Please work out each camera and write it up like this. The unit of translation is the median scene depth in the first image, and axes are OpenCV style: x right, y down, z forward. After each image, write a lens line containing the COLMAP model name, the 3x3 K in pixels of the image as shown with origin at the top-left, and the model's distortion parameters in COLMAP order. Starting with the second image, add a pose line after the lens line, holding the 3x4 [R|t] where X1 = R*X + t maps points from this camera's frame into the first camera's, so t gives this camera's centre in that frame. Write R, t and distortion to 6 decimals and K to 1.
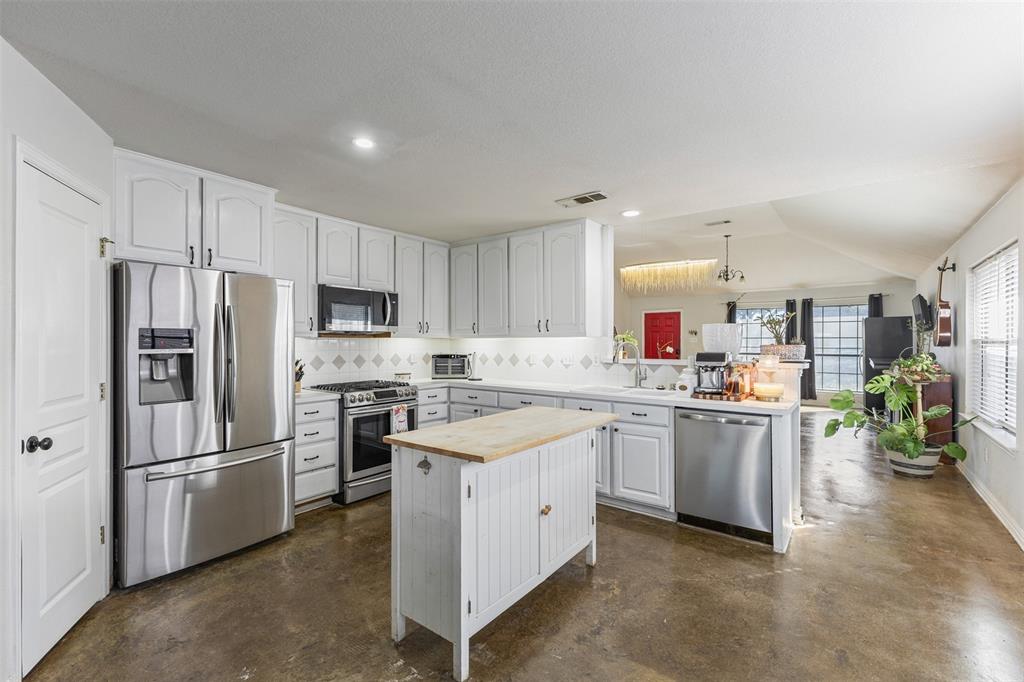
lens RADIAL K [[444.4, 0, 507.0], [0, 444.4, 339.6], [0, 0, 1]] dist [0.003883, 0.000746]
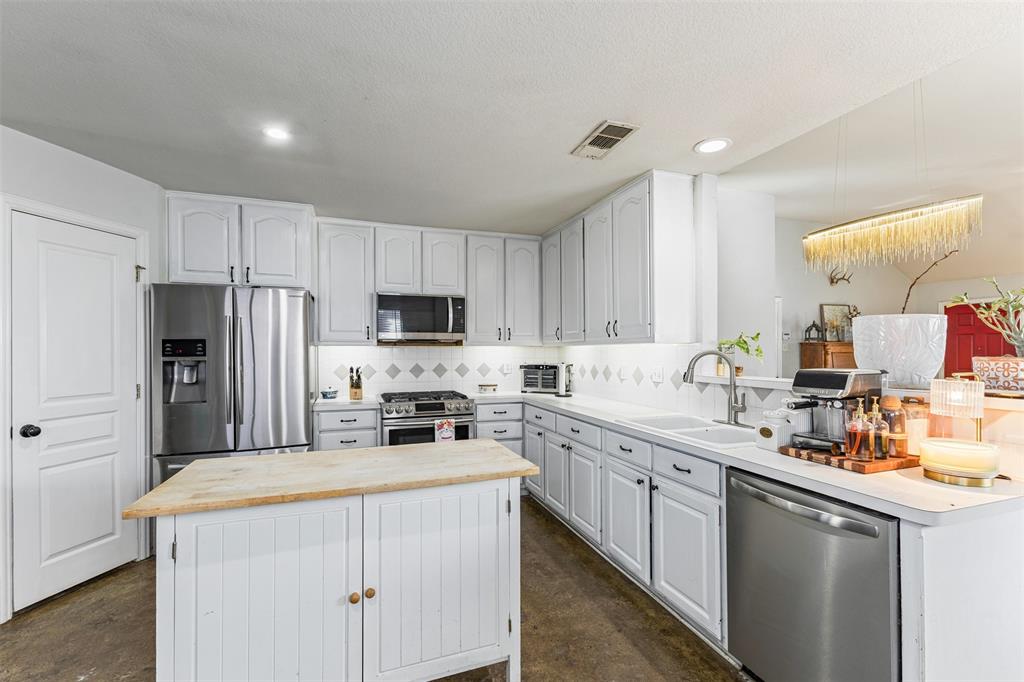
lens RADIAL K [[444.4, 0, 512.6], [0, 444.4, 350.6], [0, 0, 1]] dist [0.003883, 0.000746]
pose [[0.844096, 0.000126, -0.536192, 0.330050], [0.003422, 0.999978, 0.005622, 0.000696], [0.536181, -0.006580, 0.844077, 0.276772]]
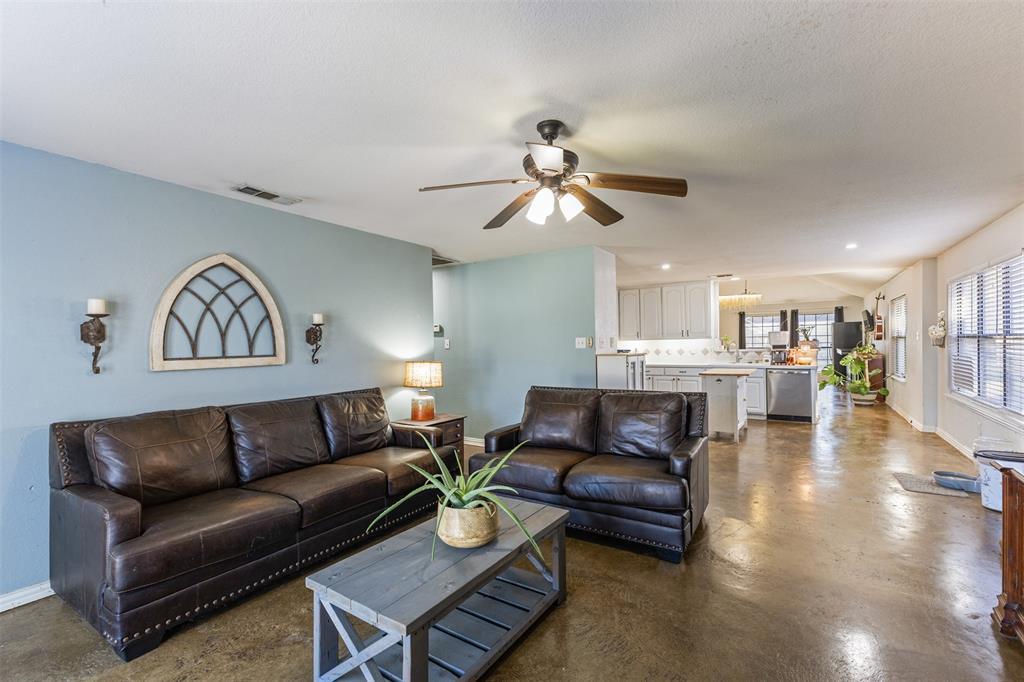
lens RADIAL K [[444.4, 0, 504.2], [0, 444.4, 346.5], [0, 0, 1]] dist [0.003883, 0.000746]
pose [[0.997768, -0.020112, 0.063672, -0.819205], [0.019480, 0.999755, 0.010522, -0.008974], [-0.063868, -0.009258, 0.997915, -0.883889]]
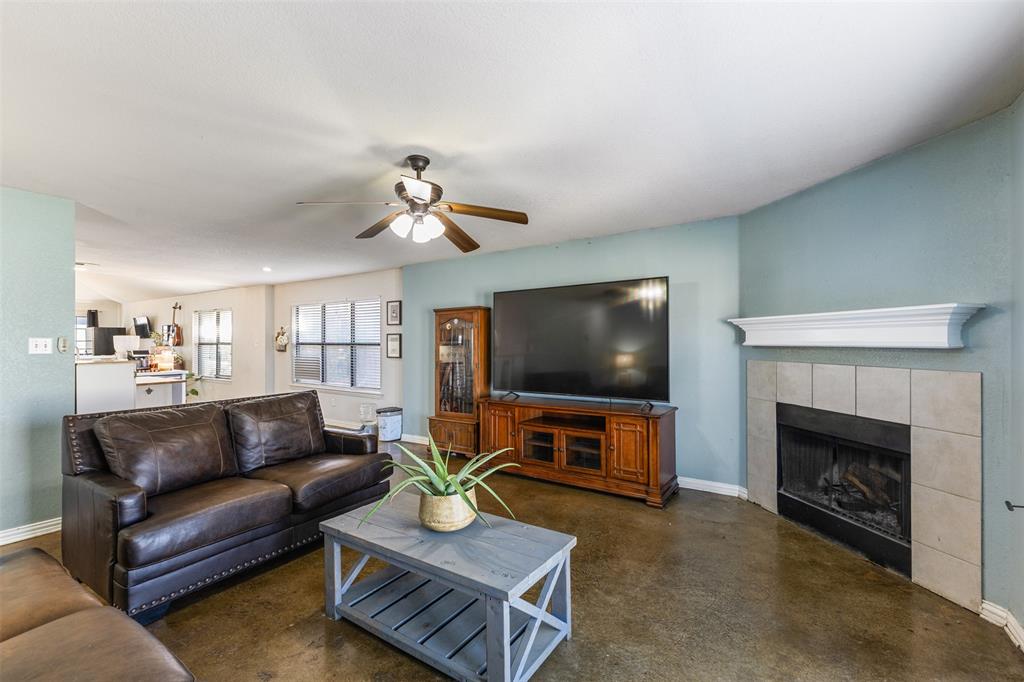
lens RADIAL K [[444.4, 0, 514.8], [0, 444.4, 335.6], [0, 0, 1]] dist [0.003883, 0.000746]
pose [[-0.069221, 0.011466, 0.997535, -1.336525], [0.000149, 0.999934, -0.011483, -0.011576], [-0.997601, -0.000646, -0.069218, -0.458316]]
